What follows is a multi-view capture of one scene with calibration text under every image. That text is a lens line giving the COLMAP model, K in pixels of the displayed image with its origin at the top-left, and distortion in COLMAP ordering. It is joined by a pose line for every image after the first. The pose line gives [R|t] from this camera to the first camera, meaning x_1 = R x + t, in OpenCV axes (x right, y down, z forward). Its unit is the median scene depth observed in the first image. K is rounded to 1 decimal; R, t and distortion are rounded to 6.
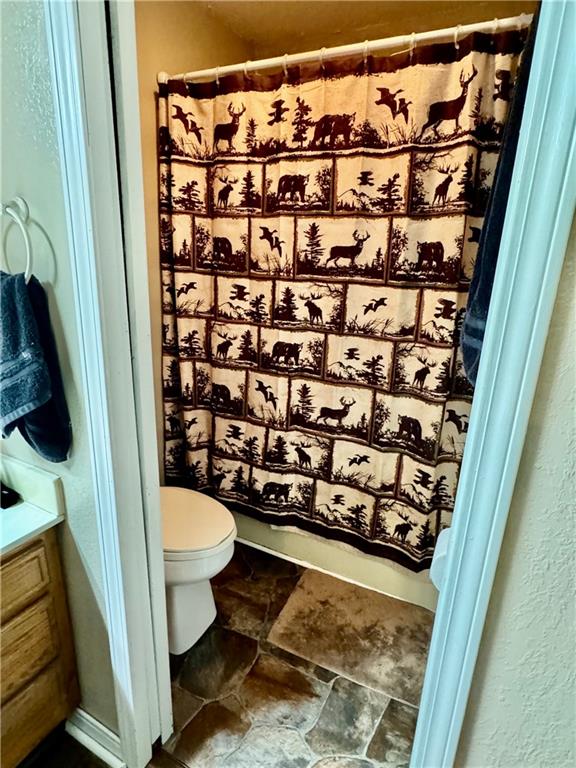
lens RADIAL K [[436.9, 0, 288.0], [0, 436.9, 384.0], [0, 0, 1]] dist [-0.003752, 0.000304]
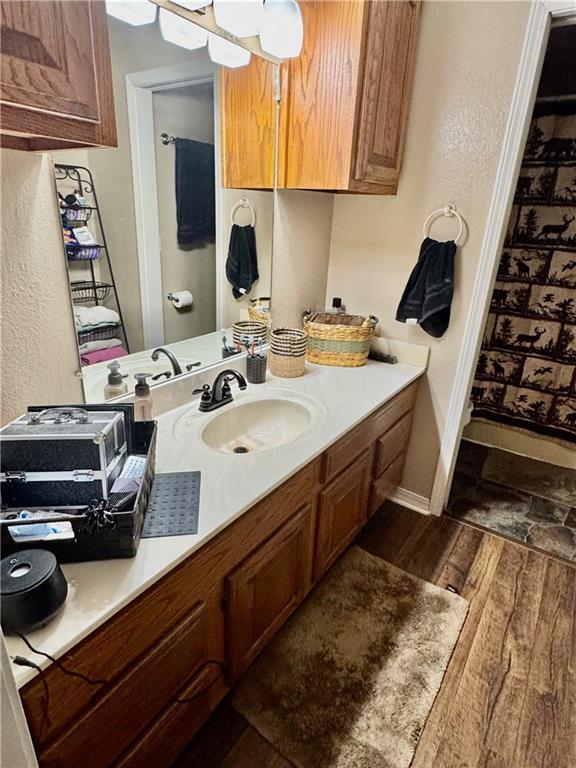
lens RADIAL K [[436.9, 0, 288.0], [0, 436.9, 384.0], [0, 0, 1]] dist [-0.003752, 0.000304]
pose [[0.992520, 0.056123, -0.108421, -0.551148], [-0.049291, 0.996687, 0.064696, 0.169380], [0.111693, -0.058868, 0.991998, -0.593142]]
